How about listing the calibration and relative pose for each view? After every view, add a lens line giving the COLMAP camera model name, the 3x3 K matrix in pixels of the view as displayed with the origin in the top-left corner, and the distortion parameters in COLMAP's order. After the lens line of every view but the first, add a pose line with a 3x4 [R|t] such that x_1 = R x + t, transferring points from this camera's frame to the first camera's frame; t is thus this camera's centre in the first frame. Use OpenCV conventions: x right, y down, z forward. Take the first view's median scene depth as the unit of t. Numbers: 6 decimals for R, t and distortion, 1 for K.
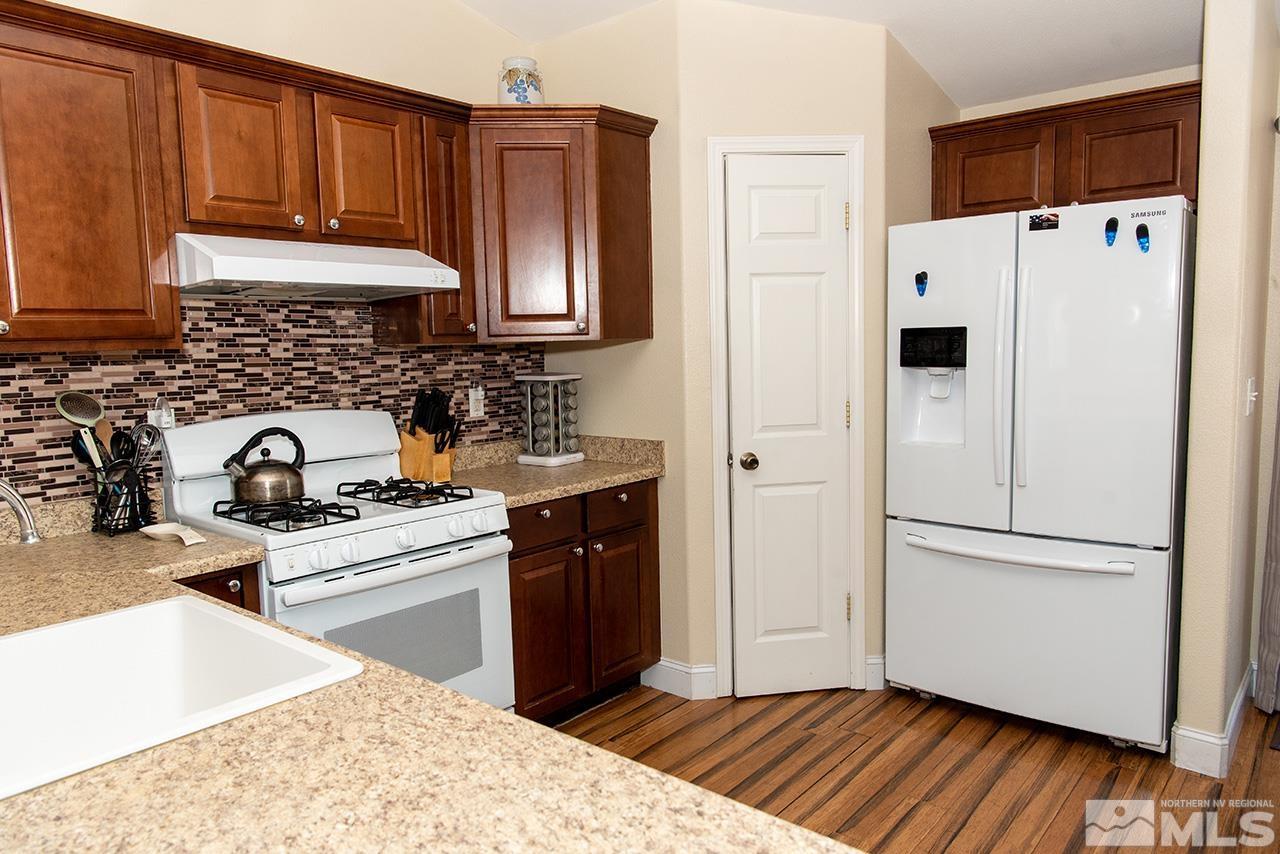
lens RADIAL K [[851.9, 0, 638.1], [0, 851.9, 427.4], [0, 0, 1]] dist [0.002563, -0.001191]
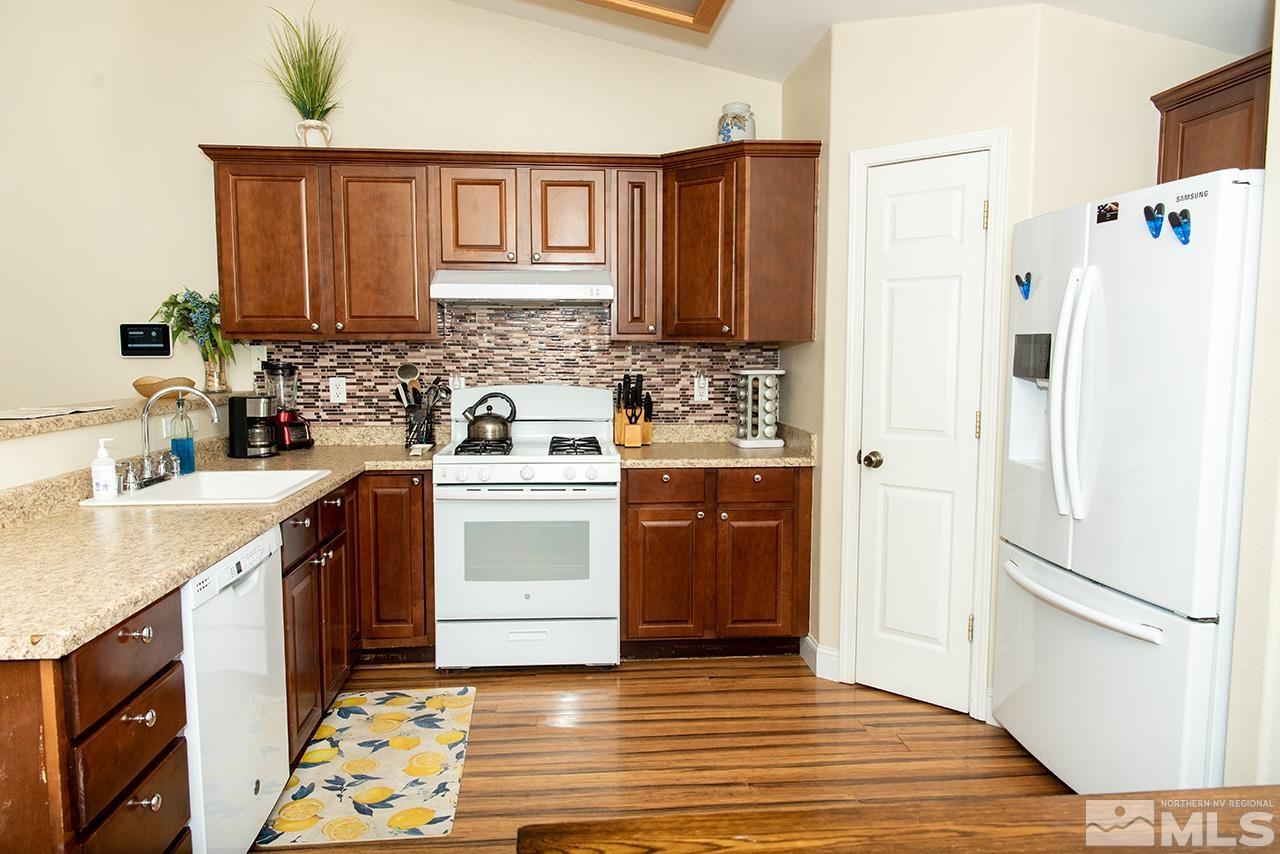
lens RADIAL K [[851.9, 0, 636.5], [0, 851.9, 429.3], [0, 0, 1]] dist [0.002563, -0.001191]
pose [[0.718712, 0.092970, -0.689065, 0.737758], [-0.089243, 0.995158, 0.041186, -0.017880], [0.689557, 0.031893, 0.723529, 0.064763]]
